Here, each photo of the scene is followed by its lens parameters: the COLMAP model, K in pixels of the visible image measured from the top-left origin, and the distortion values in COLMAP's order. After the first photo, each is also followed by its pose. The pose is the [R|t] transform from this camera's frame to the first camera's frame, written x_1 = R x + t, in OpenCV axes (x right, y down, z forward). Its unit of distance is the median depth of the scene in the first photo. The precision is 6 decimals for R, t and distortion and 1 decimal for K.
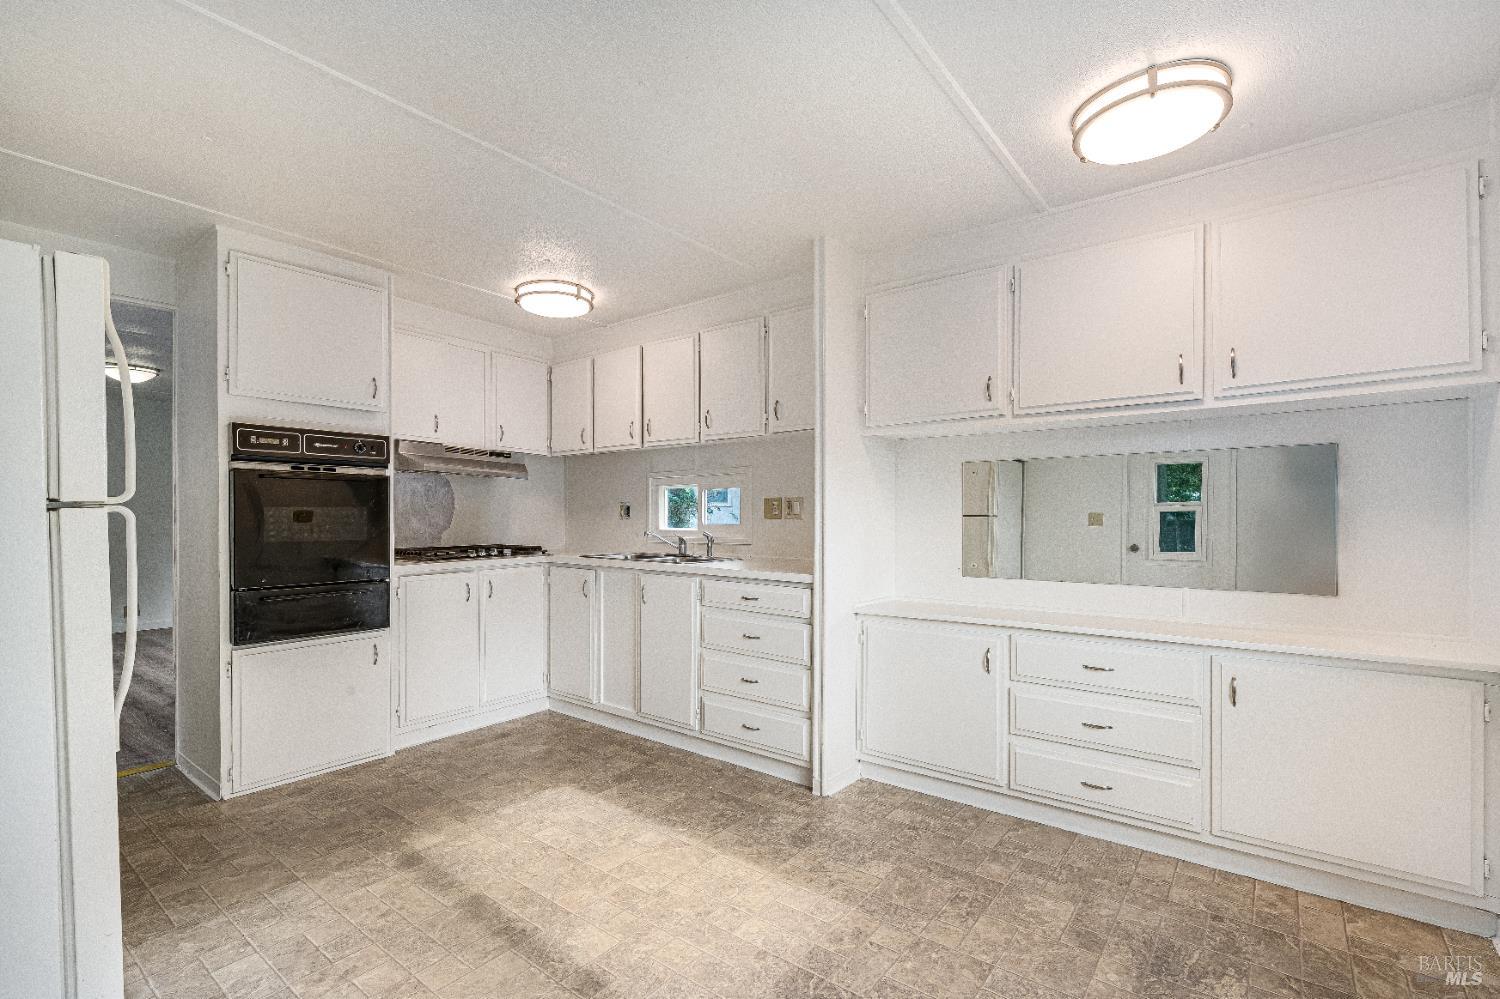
lens RADIAL K [[690.2, 0, 744.9], [0, 690.2, 514.6], [0, 0, 1]] dist [-0.002213, -0.000154]
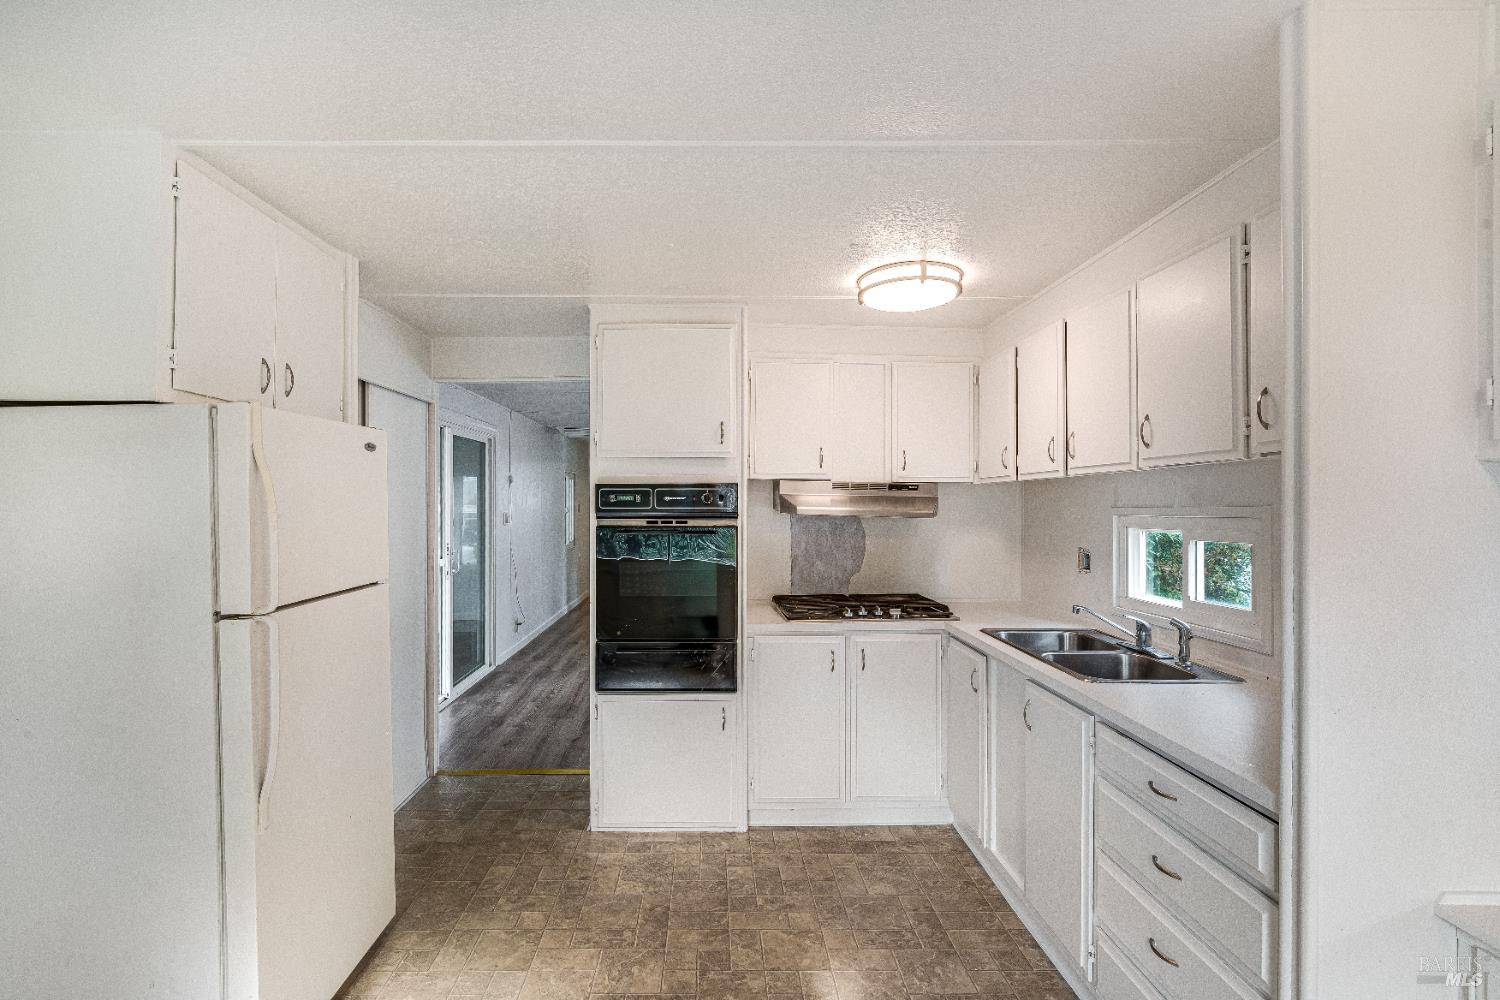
lens RADIAL K [[705.8, 0, 712.1], [0, 705.8, 501.6], [0, 0, 1]] dist [0.001217, -0.000113]
pose [[0.615115, -0.002725, -0.788433, 0.192580], [0.003948, 0.999992, -0.000376, -0.083992], [0.788428, -0.002882, 0.615121, 0.372536]]
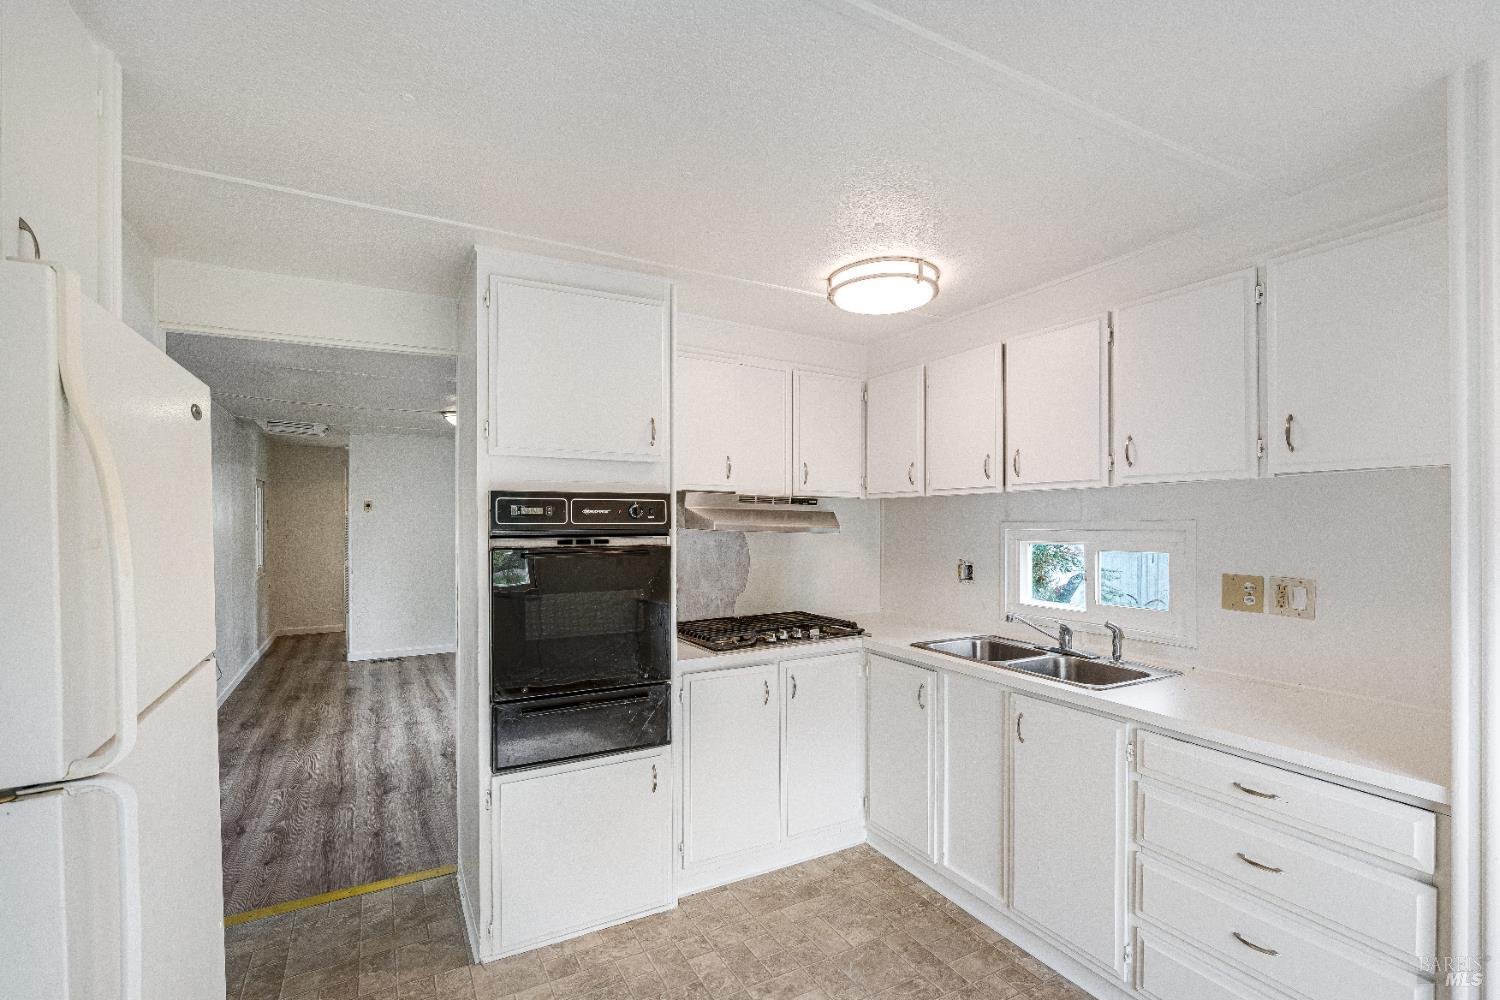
lens RADIAL K [[681.9, 0, 742.7], [0, 681.9, 521.3], [0, 0, 1]] dist [0.000234, 0.000297]
pose [[0.916252, 0.000939, -0.400601, -0.130766], [0.001786, 0.999978, 0.006429, -0.082742], [0.400598, -0.006606, 0.916230, 0.318603]]
